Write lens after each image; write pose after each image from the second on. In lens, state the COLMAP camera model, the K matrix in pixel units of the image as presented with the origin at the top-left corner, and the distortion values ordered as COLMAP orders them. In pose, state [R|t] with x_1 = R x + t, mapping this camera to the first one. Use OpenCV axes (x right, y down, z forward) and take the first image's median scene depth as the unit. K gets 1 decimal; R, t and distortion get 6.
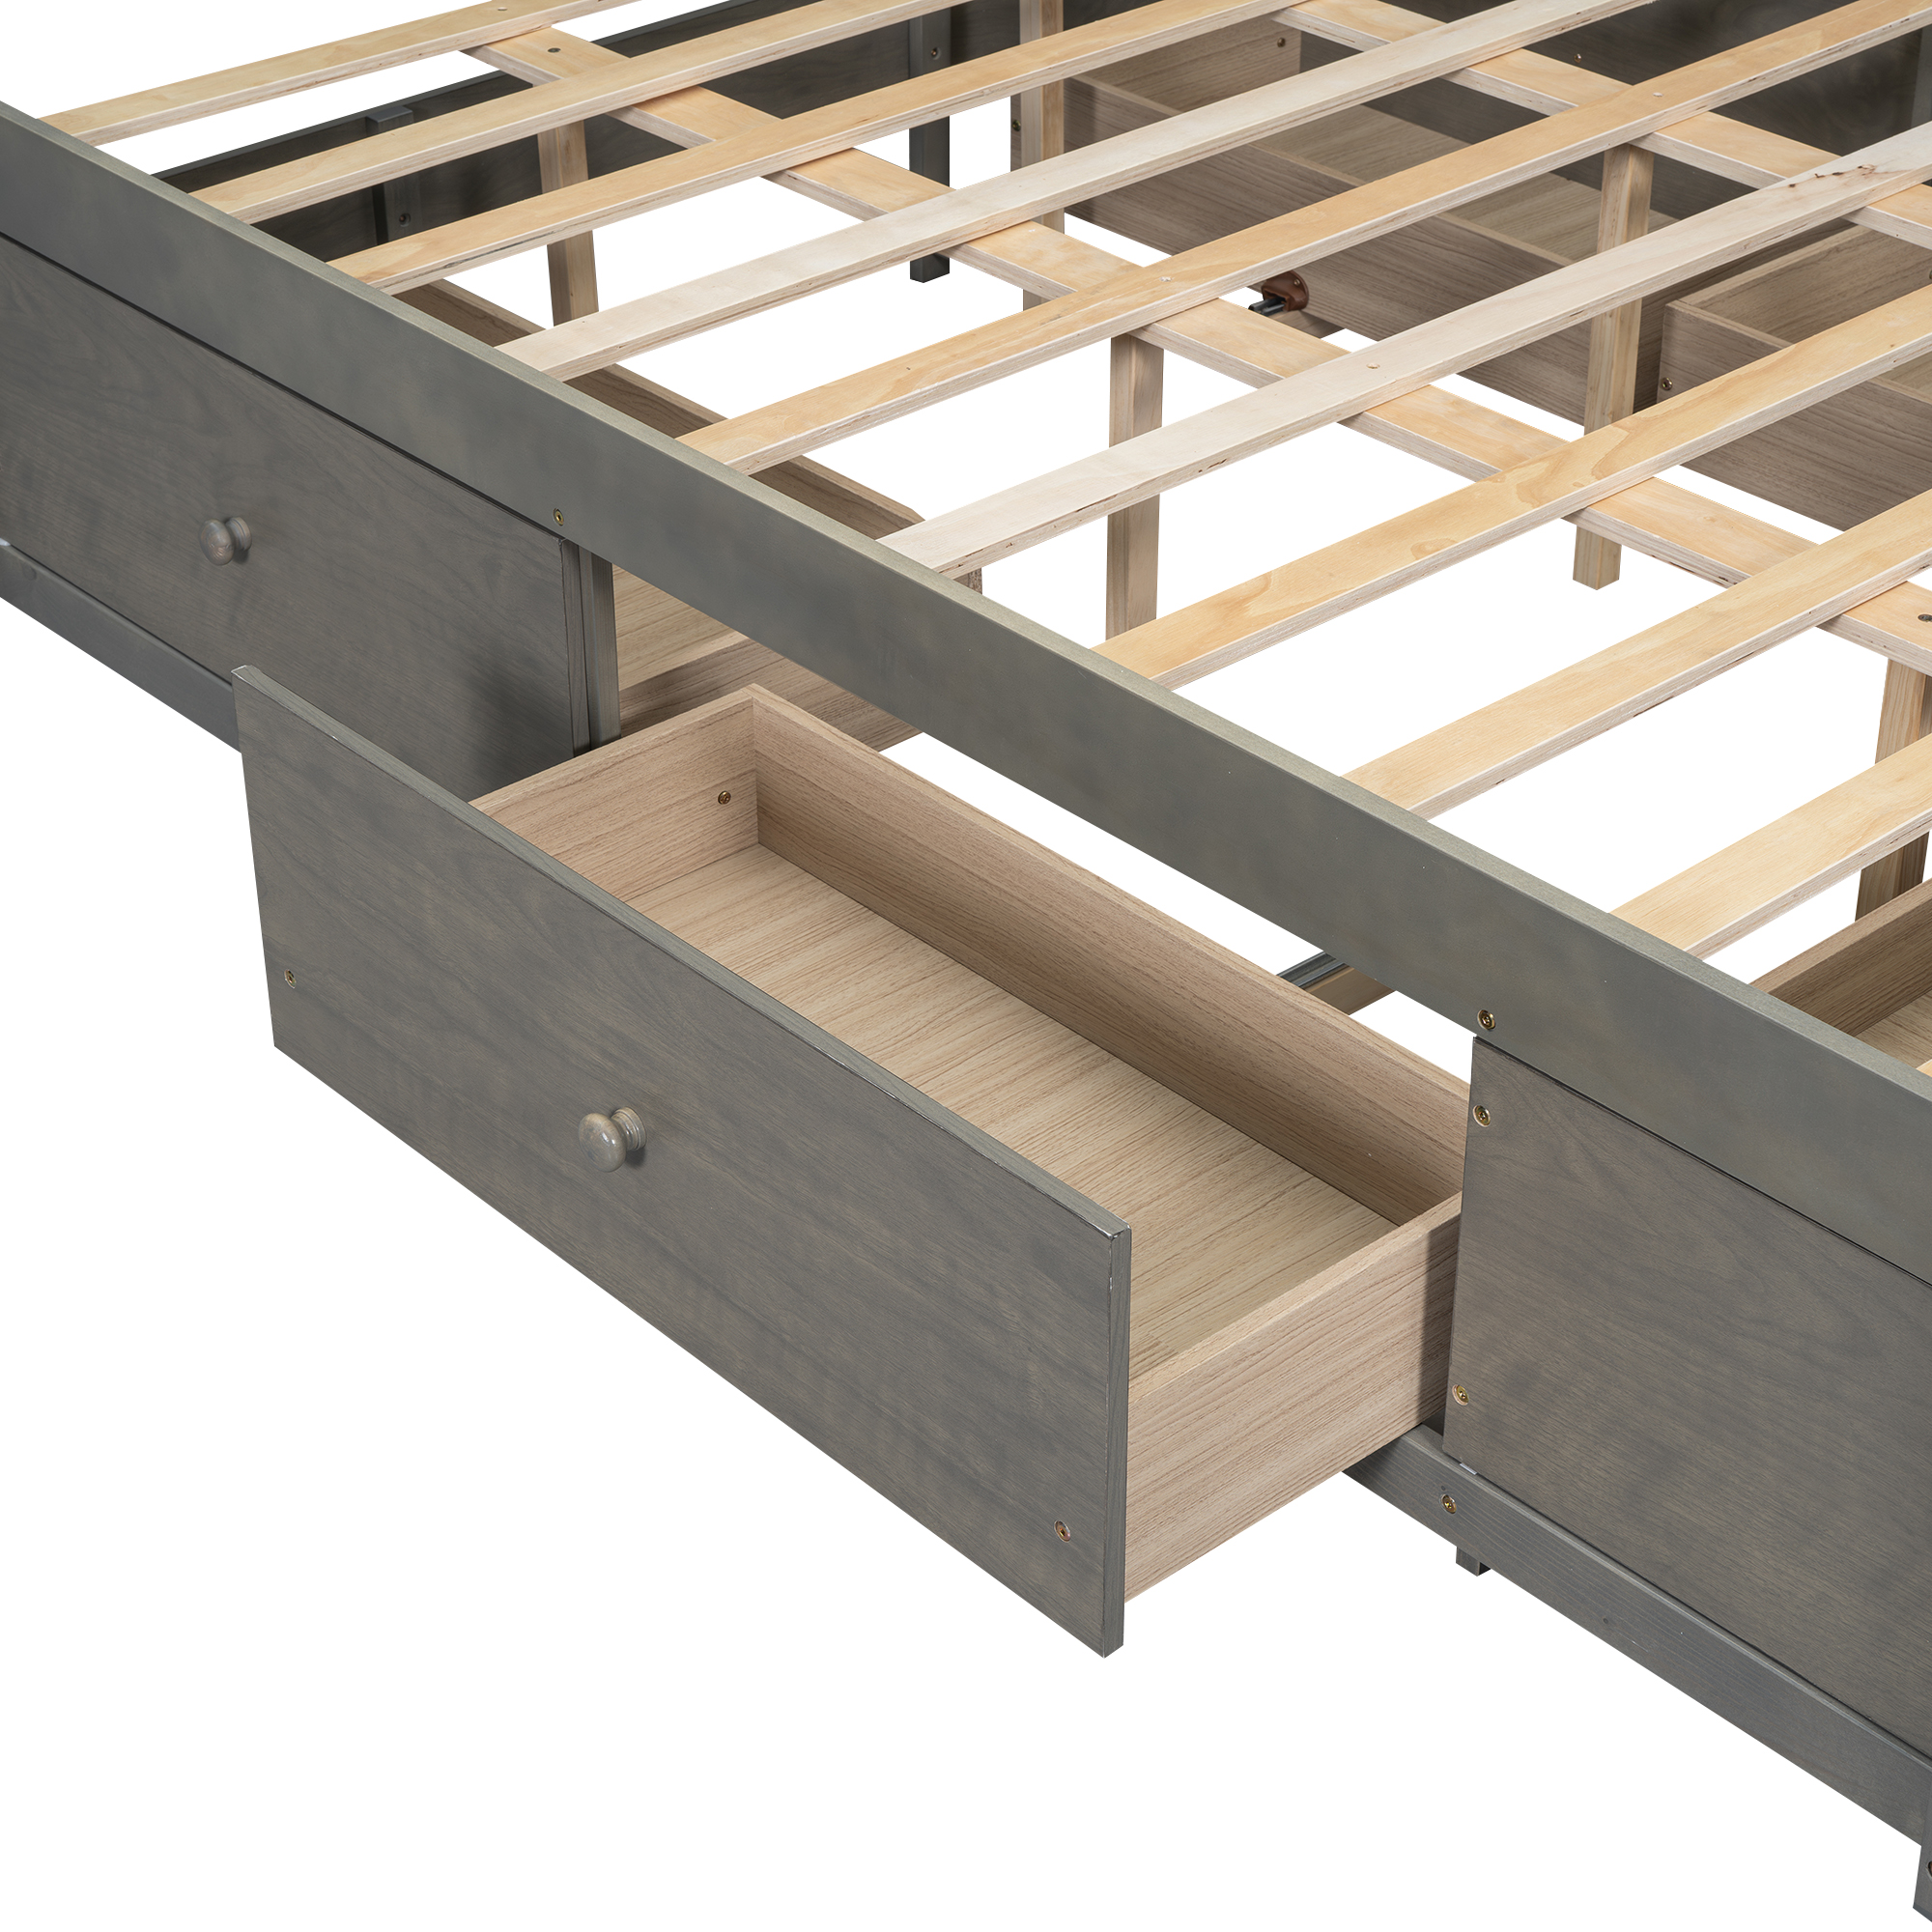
lens RADIAL K [[3926.1, 0, 974.5], [0, 3926.1, 839.6], [0, 0, 1]] dist [0.100583, -0.288486]
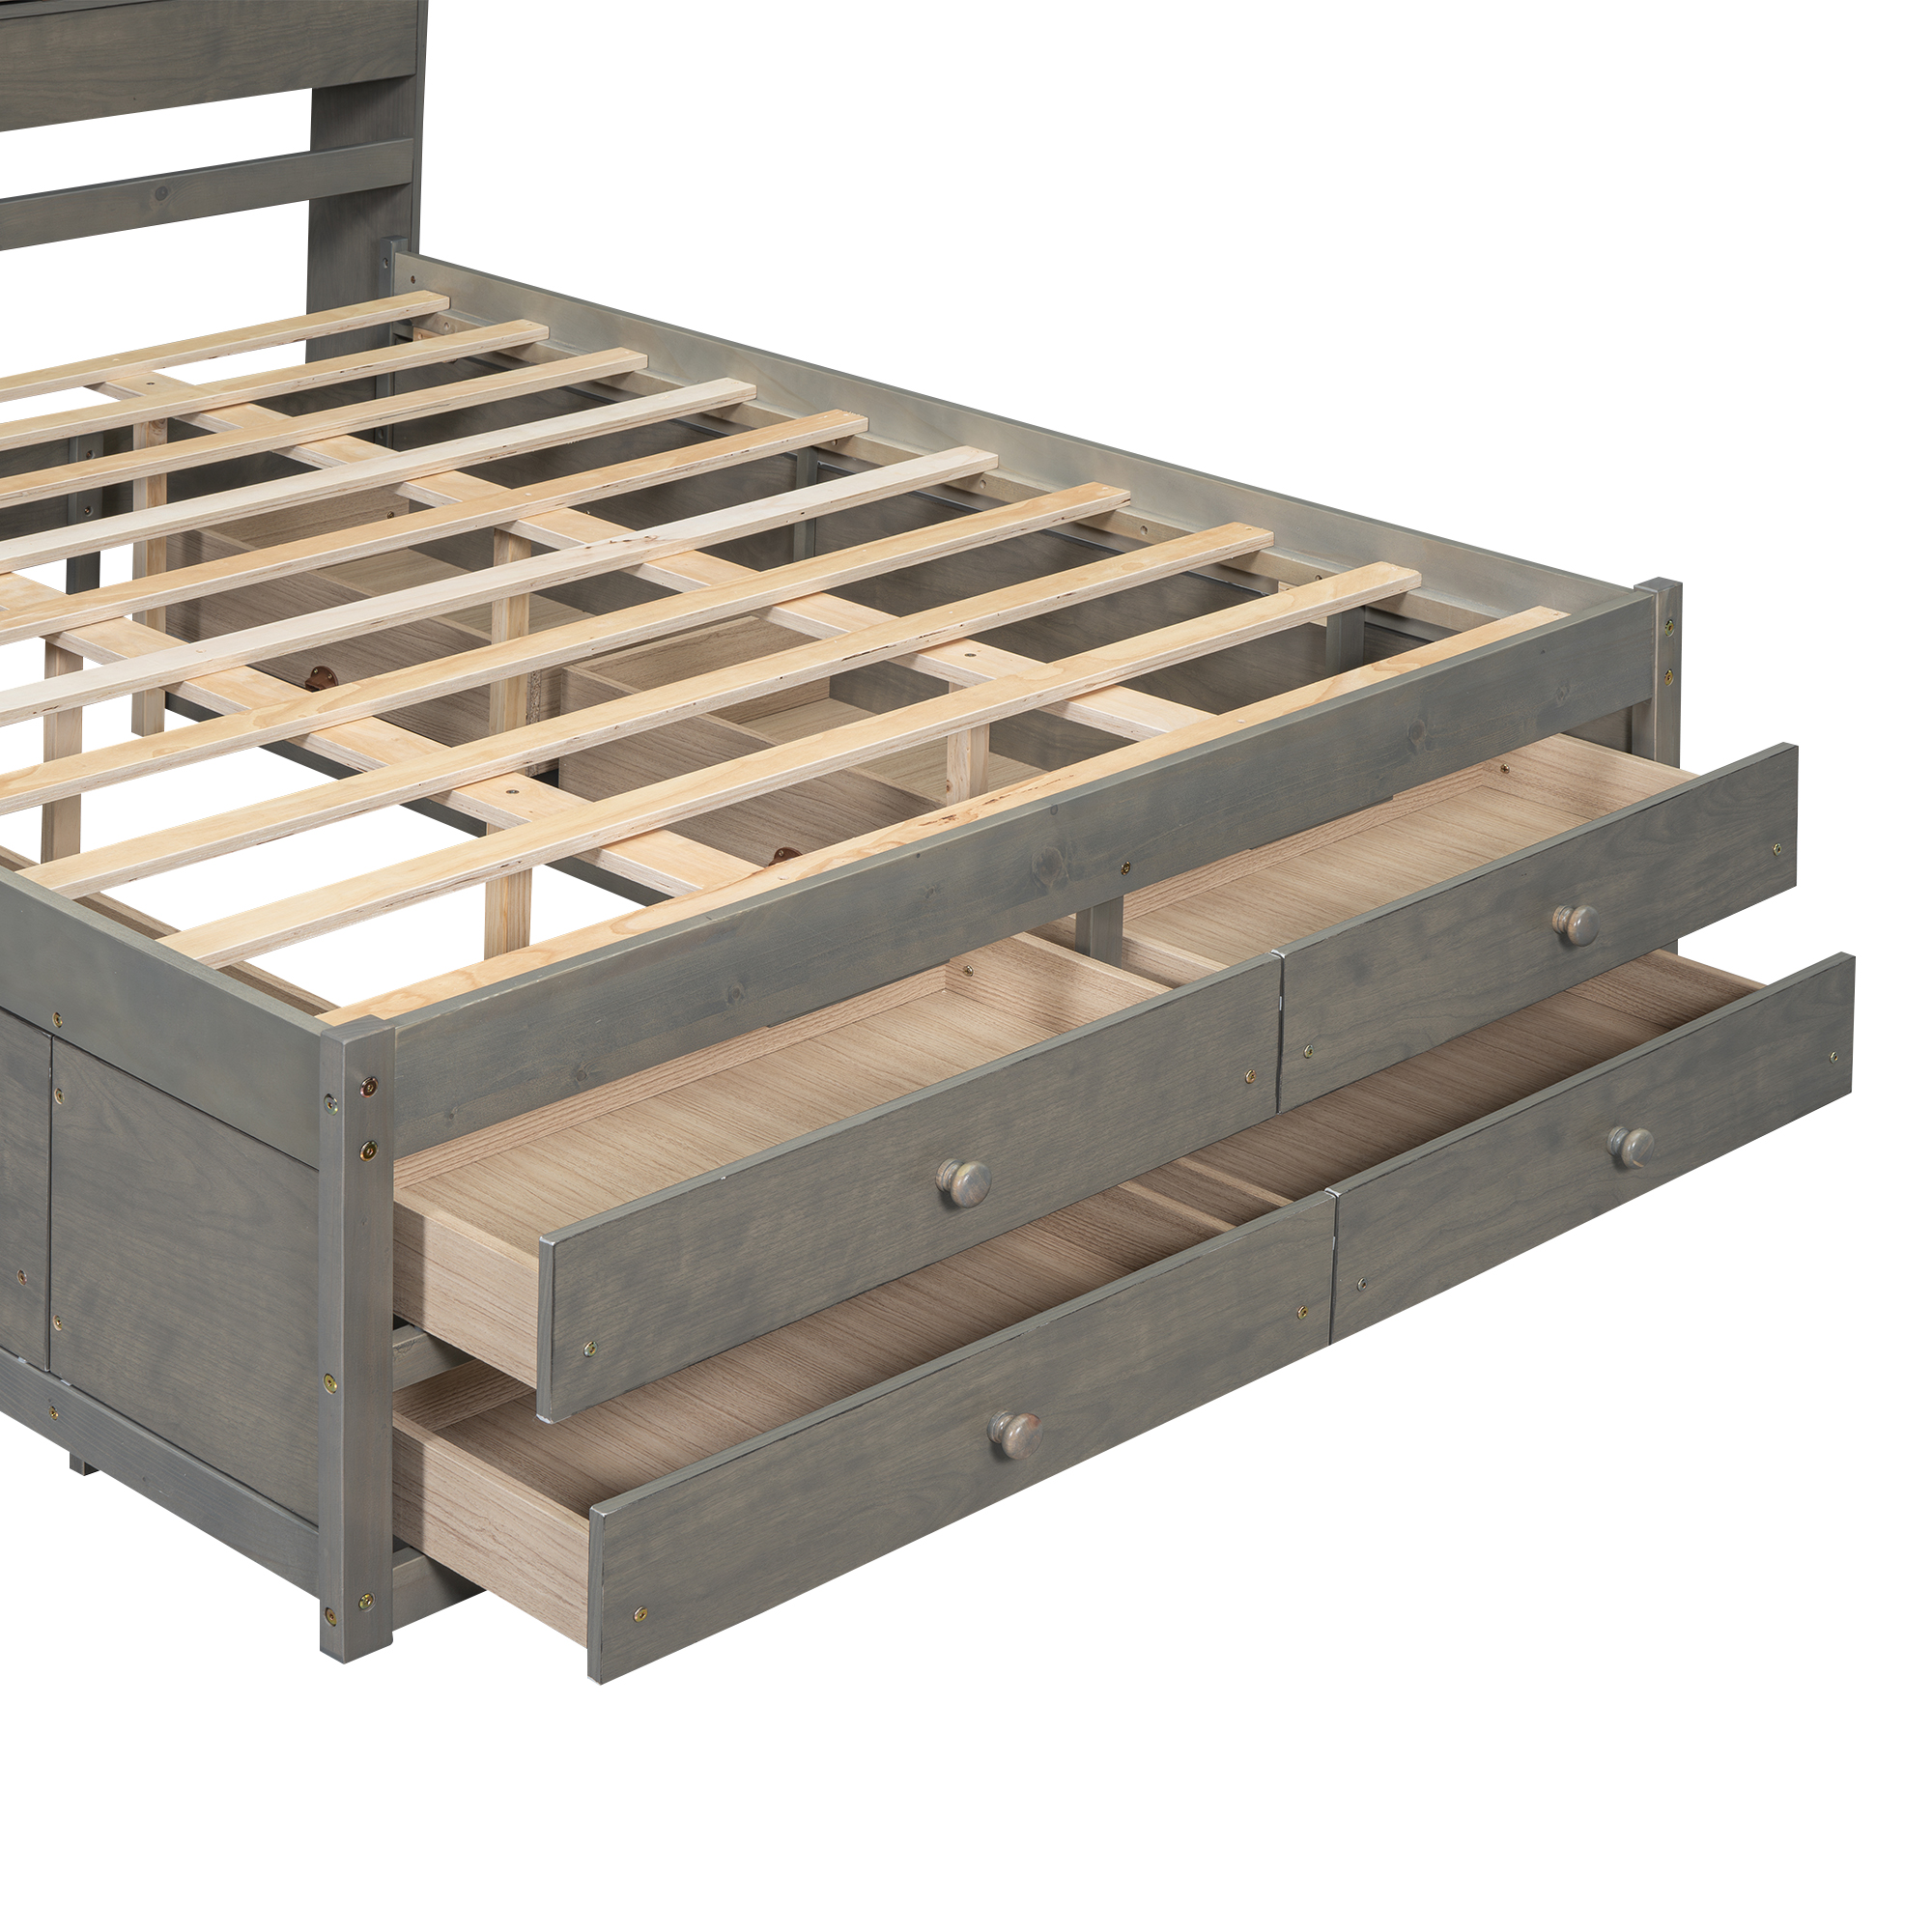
lens RADIAL K [[3895.3, 0, 976.7], [0, 3895.3, 734.5], [0, 0, 1]] dist [-0.057035, 2.718916]
pose [[0.998714, 0.000614, 0.050691, 0.346772], [0.009745, 0.978949, -0.203871, 0.209594], [-0.049749, 0.204103, 0.977685, -0.349104]]
